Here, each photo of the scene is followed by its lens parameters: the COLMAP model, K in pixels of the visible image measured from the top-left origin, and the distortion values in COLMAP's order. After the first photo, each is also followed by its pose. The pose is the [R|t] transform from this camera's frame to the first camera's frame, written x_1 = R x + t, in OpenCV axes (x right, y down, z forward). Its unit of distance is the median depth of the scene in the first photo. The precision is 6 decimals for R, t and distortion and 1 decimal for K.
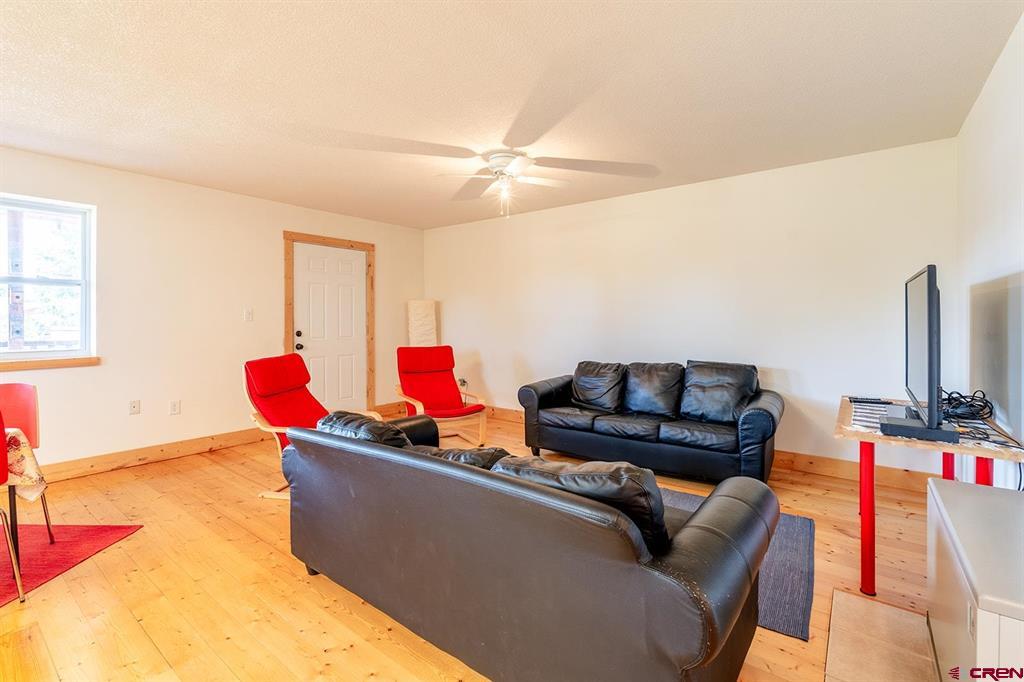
lens RADIAL K [[443.3, 0, 510.6], [0, 443.3, 326.9], [0, 0, 1]] dist [0.000288, 0.000294]
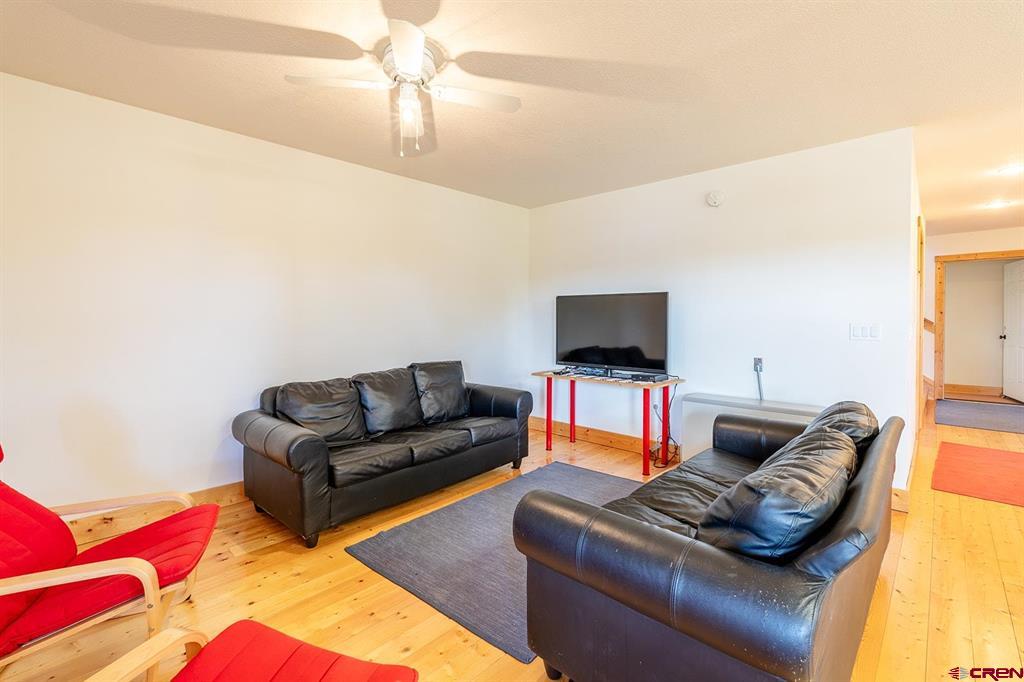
lens RADIAL K [[443.3, 0, 510.6], [0, 443.3, 326.9], [0, 0, 1]] dist [0.000288, 0.000294]
pose [[0.100900, -0.006887, 0.994873, -0.572338], [0.008900, 0.999942, 0.006019, -0.008626], [-0.994857, 0.008247, 0.100955, 0.746424]]
